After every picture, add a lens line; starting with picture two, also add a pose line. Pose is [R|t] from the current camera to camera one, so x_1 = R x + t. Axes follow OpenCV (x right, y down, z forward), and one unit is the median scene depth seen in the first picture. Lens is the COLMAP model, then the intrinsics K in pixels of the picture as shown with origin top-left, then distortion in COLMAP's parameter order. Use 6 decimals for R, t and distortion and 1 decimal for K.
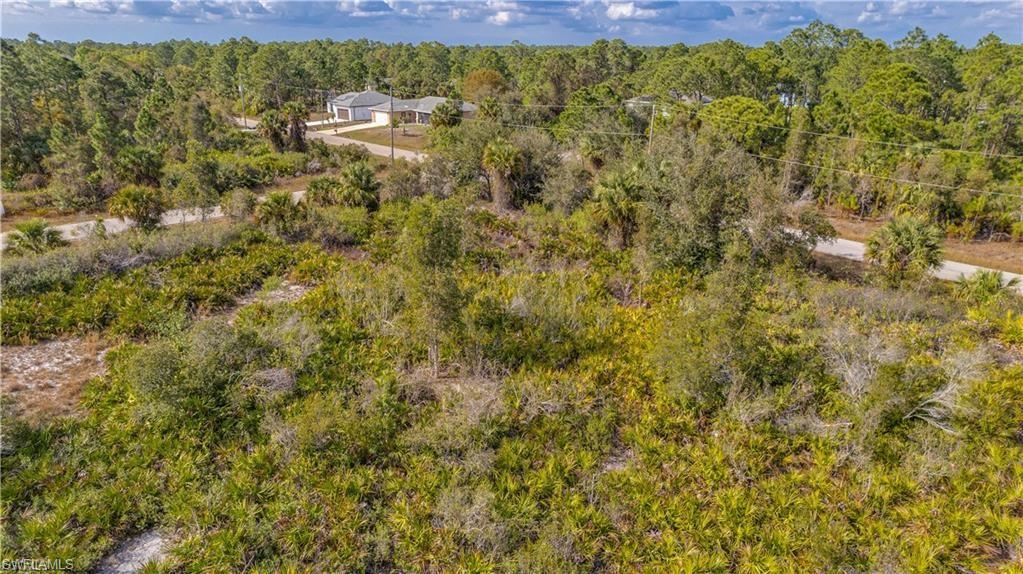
lens RADIAL K [[656.3, 0, 496.0], [0, 656.3, 286.4], [0, 0, 1]] dist [-0.042937, 0.065743]
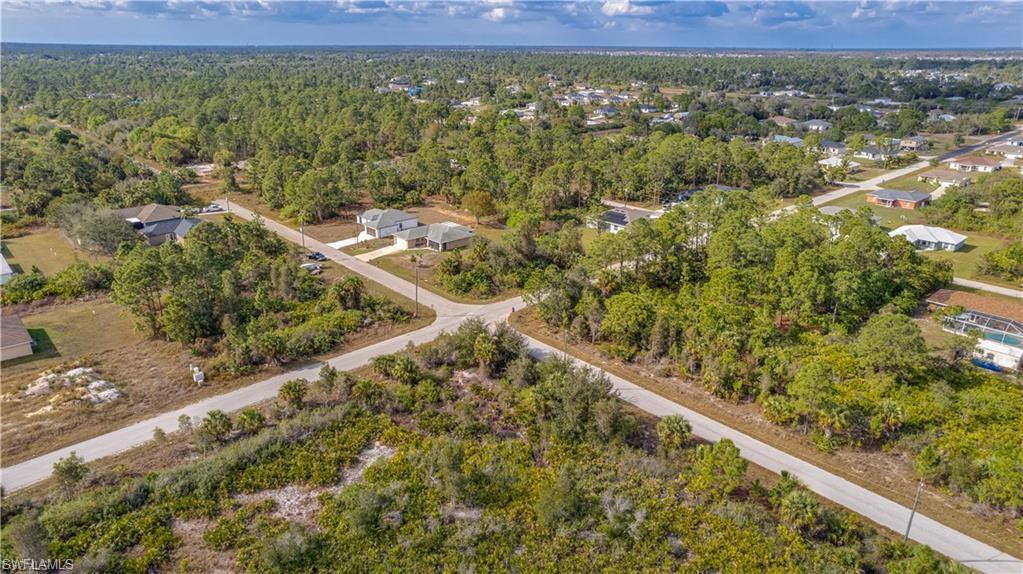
lens RADIAL K [[656.3, 0, 496.0], [0, 656.3, 286.4], [0, 0, 1]] dist [-0.042937, 0.065743]
pose [[0.999985, -0.002176, 0.005029, 0.057518], [0.002130, 0.999955, 0.009224, -0.735854], [-0.005048, -0.009213, 0.999945, -1.495192]]
